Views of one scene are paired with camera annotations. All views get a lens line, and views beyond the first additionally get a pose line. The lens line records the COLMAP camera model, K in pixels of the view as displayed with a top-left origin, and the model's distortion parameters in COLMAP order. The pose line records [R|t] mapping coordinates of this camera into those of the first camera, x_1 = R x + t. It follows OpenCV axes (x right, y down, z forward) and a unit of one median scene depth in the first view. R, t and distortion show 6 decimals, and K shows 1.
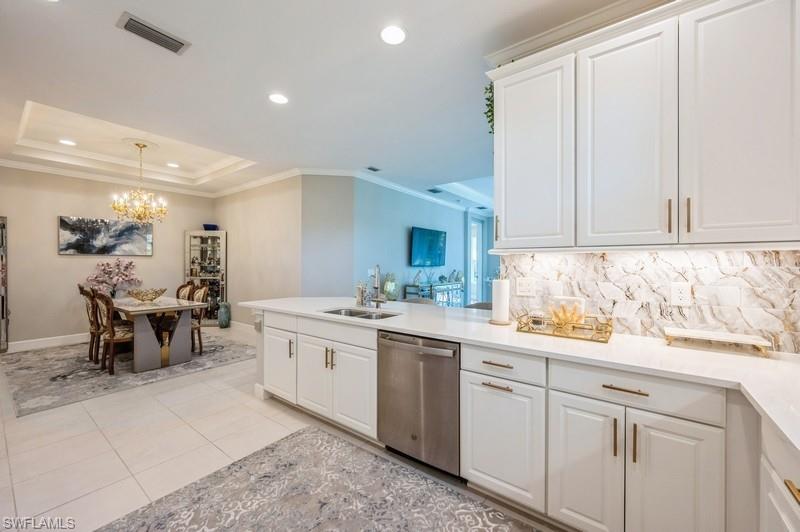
lens RADIAL K [[315.9, 0, 401.3], [0, 315.9, 269.2], [0, 0, 1]] dist [0.003553, -0.000198]
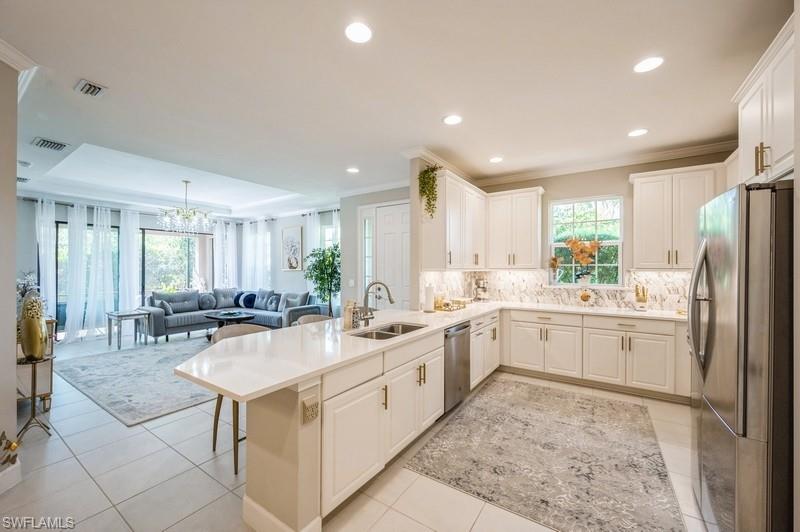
lens RADIAL K [[315.9, 0, 394.5], [0, 315.9, 268.4], [0, 0, 1]] dist [0.003553, -0.000198]
pose [[-0.052381, -0.005468, 0.998612, -1.257100], [0.003103, 0.999979, 0.005638, -0.068438], [-0.998622, 0.003394, -0.052363, 1.158218]]
